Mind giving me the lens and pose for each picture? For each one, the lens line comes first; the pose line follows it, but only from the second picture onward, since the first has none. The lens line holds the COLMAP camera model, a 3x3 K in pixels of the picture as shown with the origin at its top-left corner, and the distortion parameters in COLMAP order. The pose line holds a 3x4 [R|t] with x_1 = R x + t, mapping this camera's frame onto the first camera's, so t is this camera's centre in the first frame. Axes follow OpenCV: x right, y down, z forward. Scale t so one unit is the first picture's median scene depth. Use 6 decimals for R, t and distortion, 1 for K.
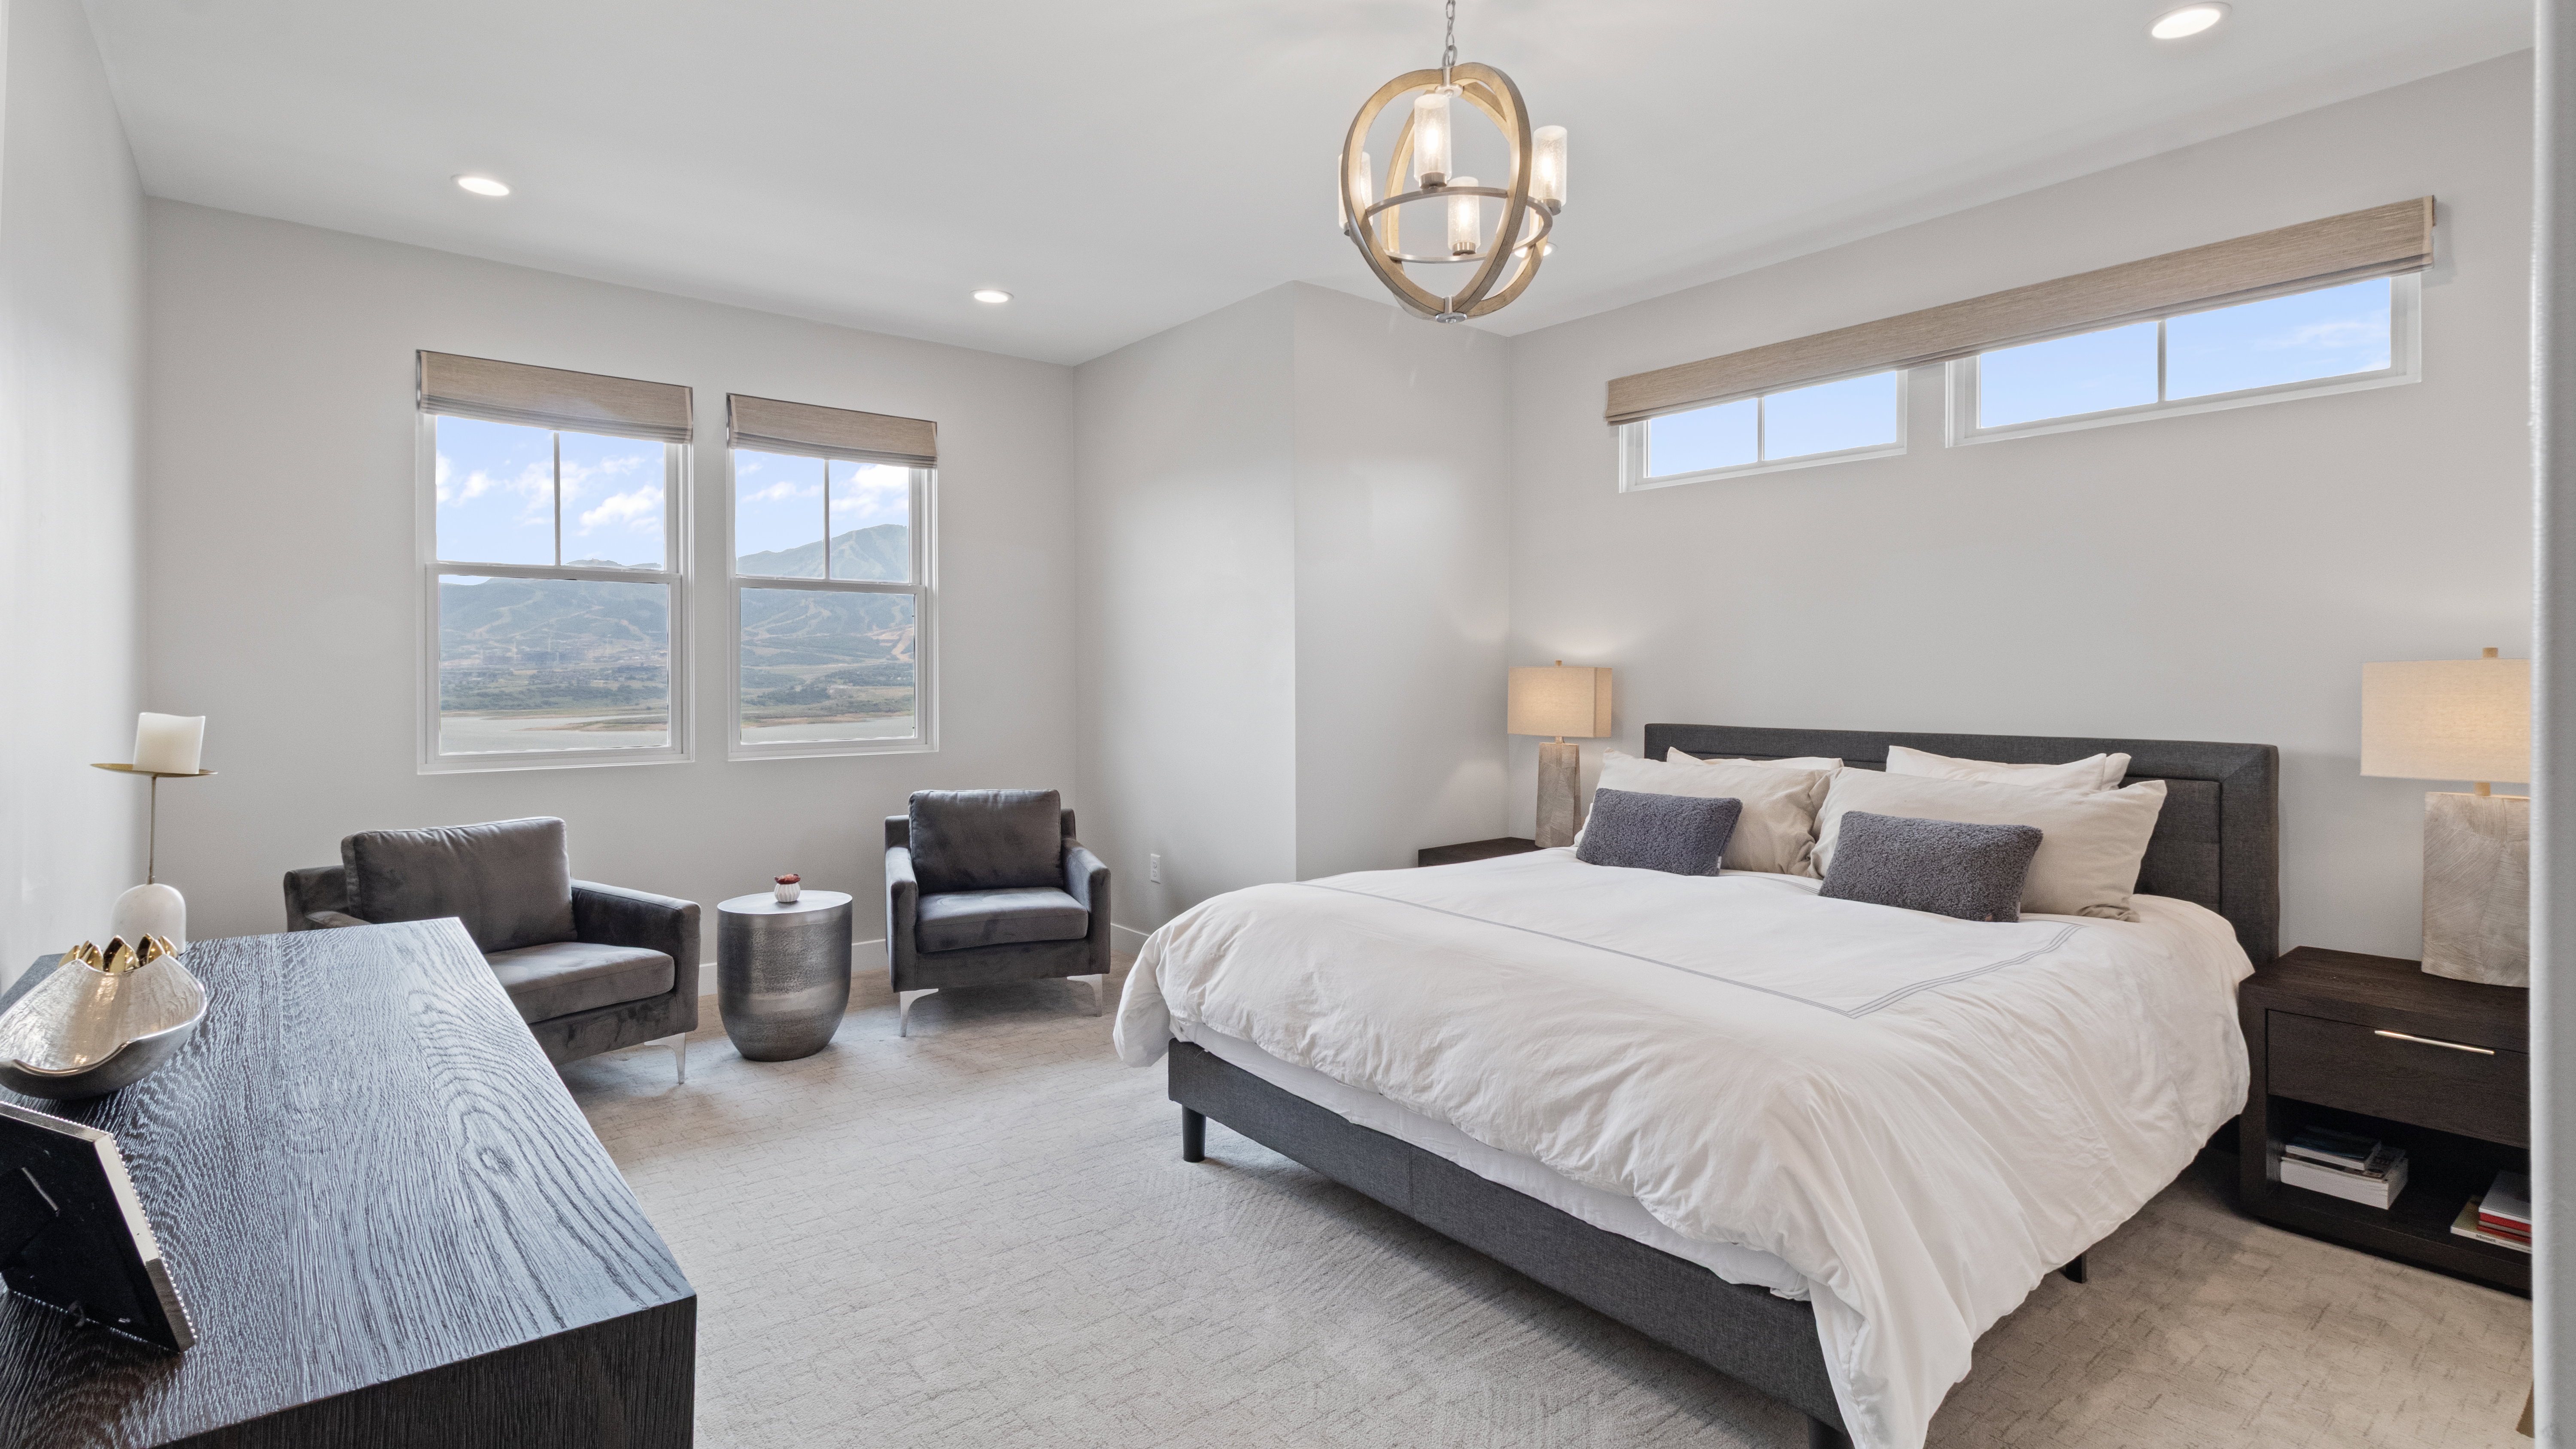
lens RADIAL K [[1211.5, 0, 1298.9], [0, 1211.5, 662.7], [0, 0, 1]] dist [0.007776, 0.002126]
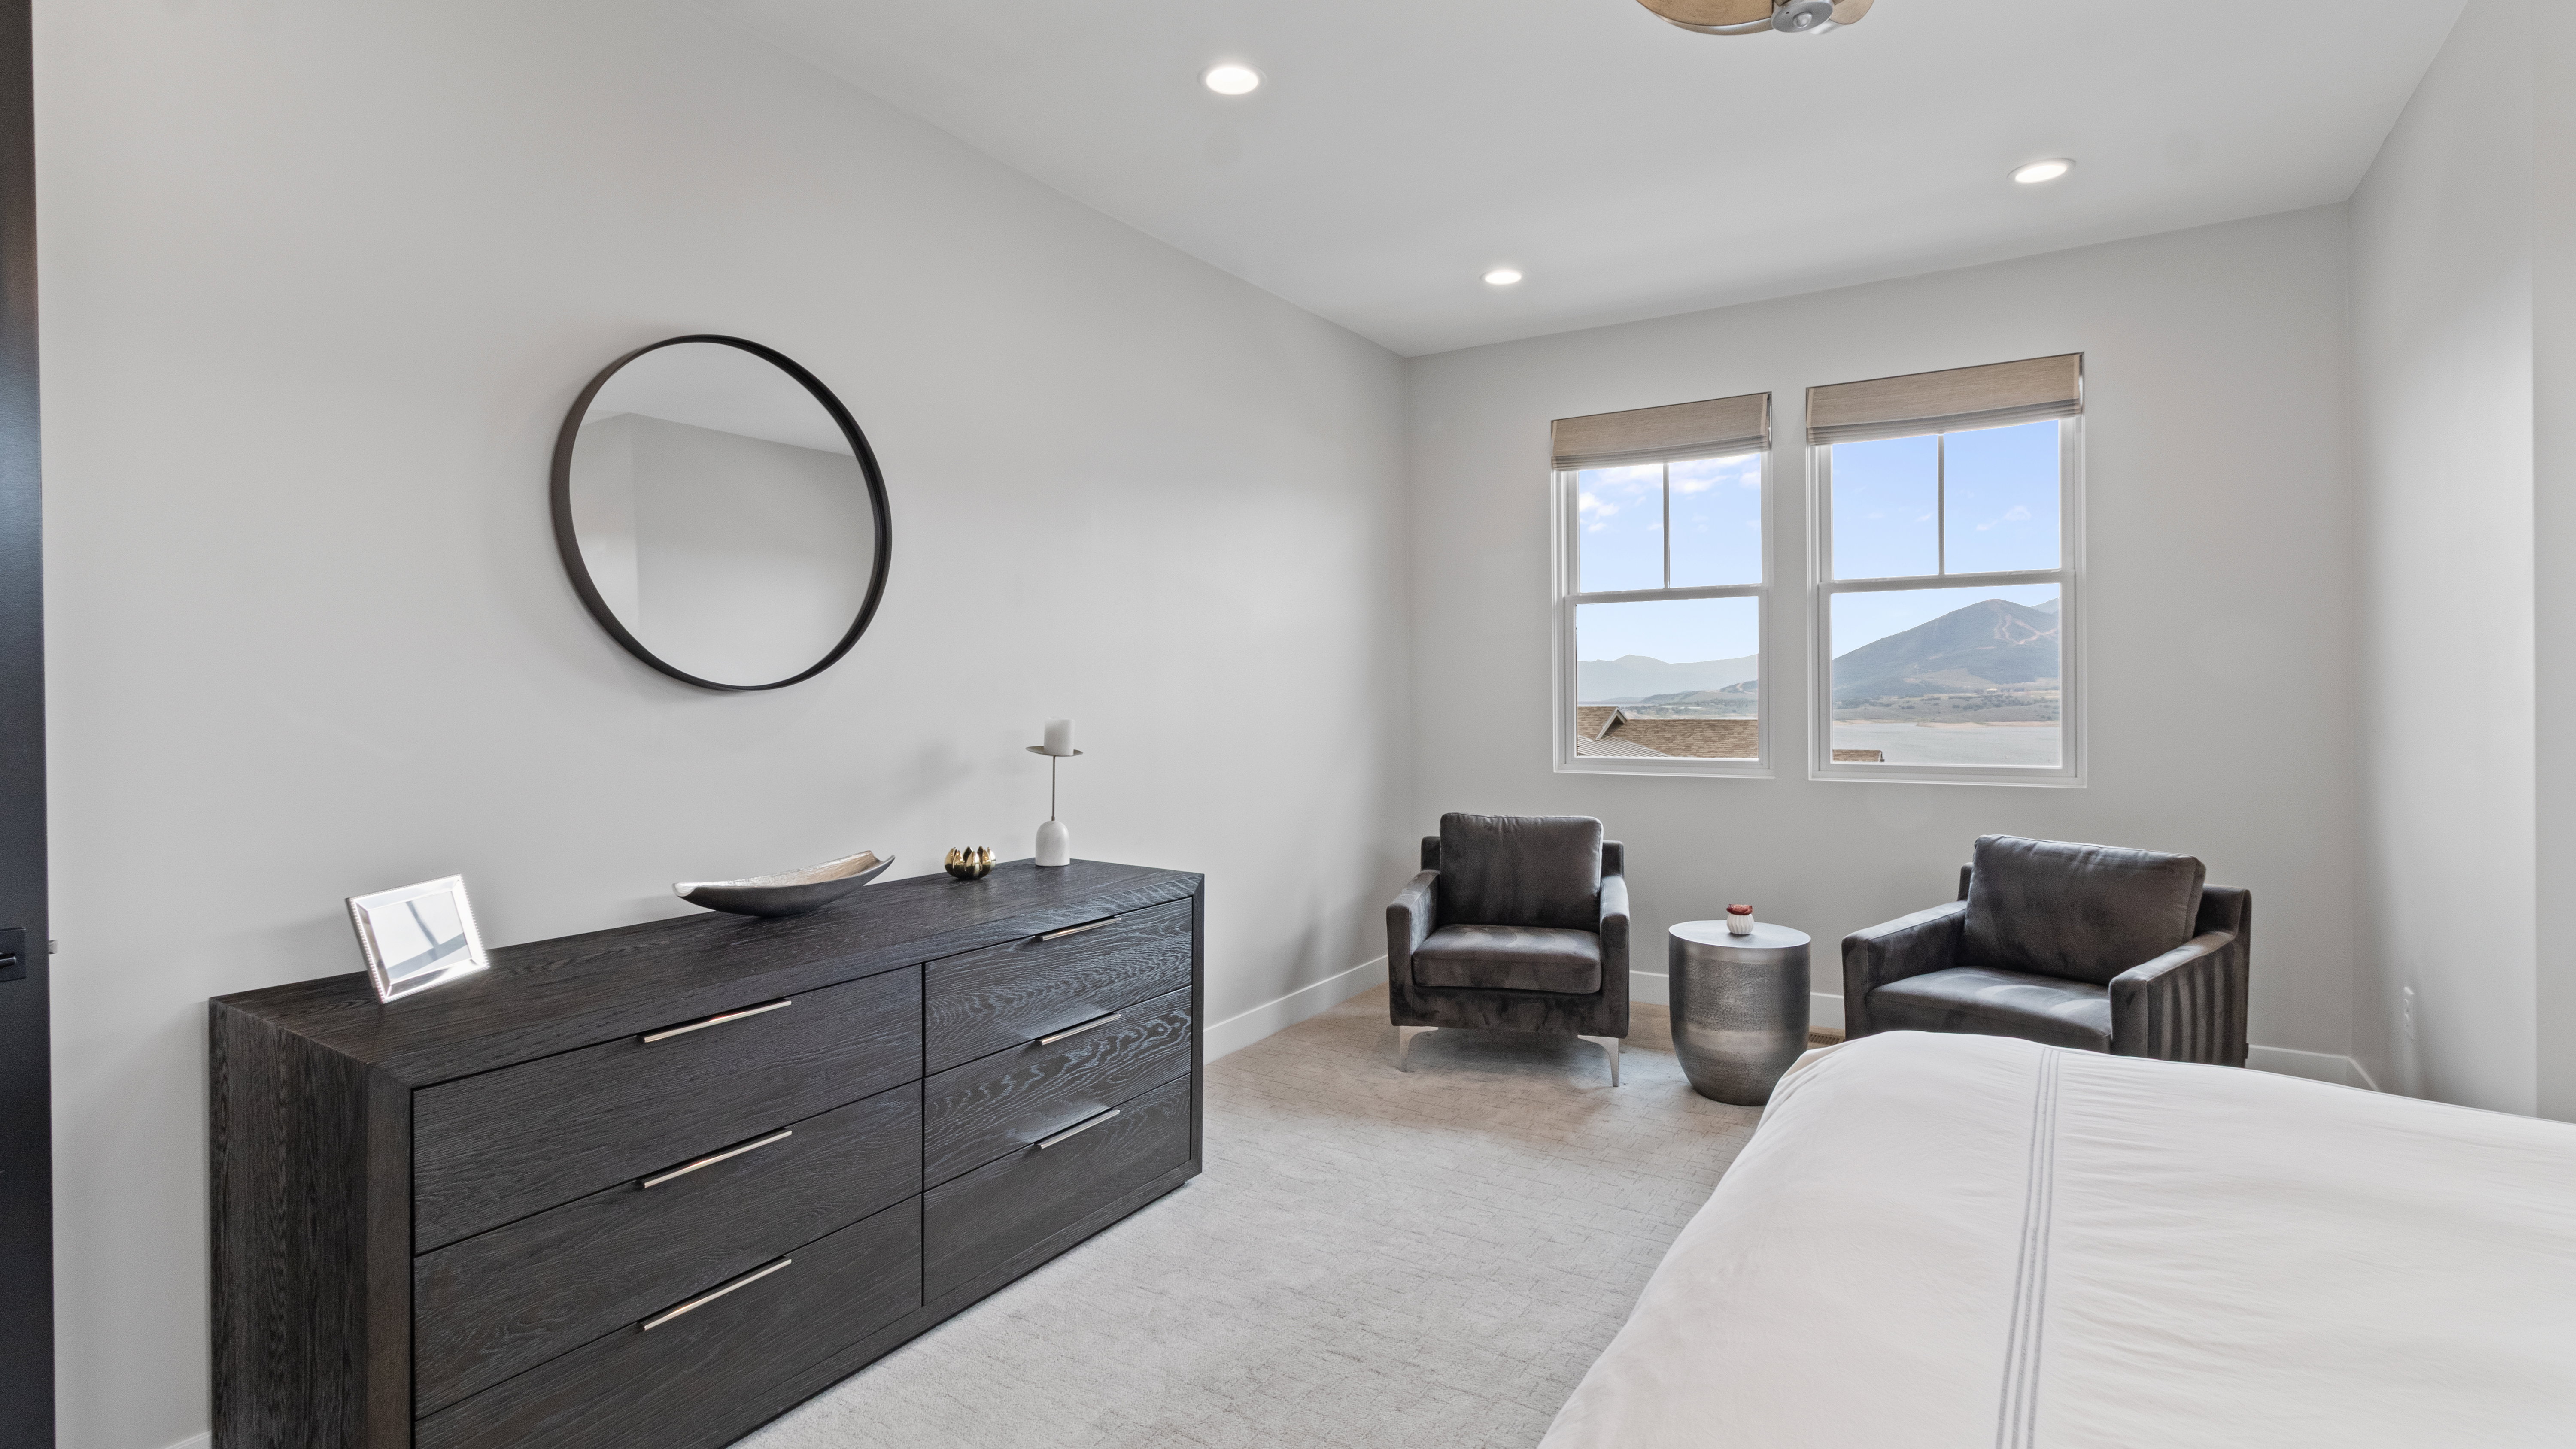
lens RADIAL K [[1211.5, 0, 1303.9], [0, 1211.5, 698.2], [0, 0, 1]] dist [0.007776, 0.002126]
pose [[0.325172, 0.003936, -0.945647, 0.346250], [0.016002, 0.999825, 0.009664, 0.002997], [0.945519, -0.018275, 0.325053, 0.388076]]
